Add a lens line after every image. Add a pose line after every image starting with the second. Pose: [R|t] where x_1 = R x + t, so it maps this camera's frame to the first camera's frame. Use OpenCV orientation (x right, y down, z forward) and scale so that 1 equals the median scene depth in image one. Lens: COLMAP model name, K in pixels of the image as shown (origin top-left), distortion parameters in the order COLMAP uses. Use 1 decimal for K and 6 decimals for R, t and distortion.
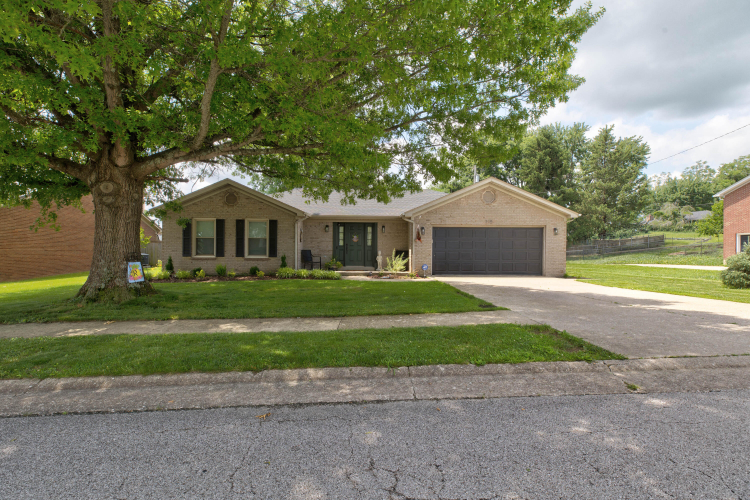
lens RADIAL K [[353.1, 0, 375.6], [0, 353.1, 252.6], [0, 0, 1]] dist [-0.000088, 0.000739]
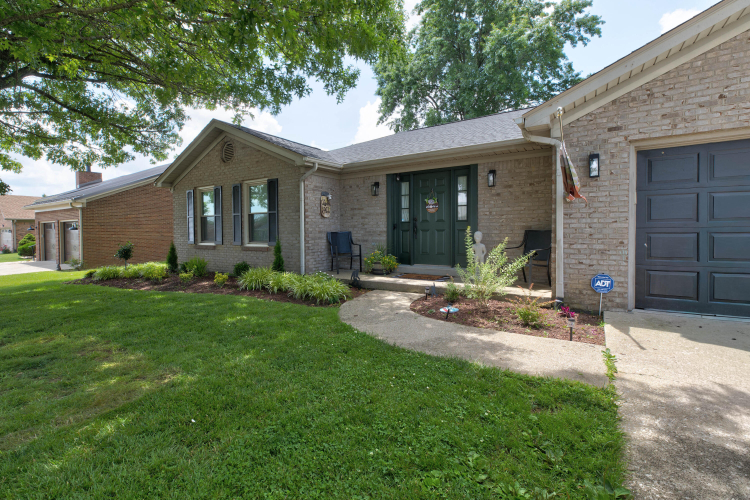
lens RADIAL K [[353.1, 0, 373.9], [0, 353.1, 243.8], [0, 0, 1]] dist [-0.000088, 0.000739]
pose [[0.772580, 0.009378, -0.634848, 0.189429], [0.007271, 0.999695, 0.023615, -0.002537], [0.634875, -0.022860, 0.772276, 0.659743]]
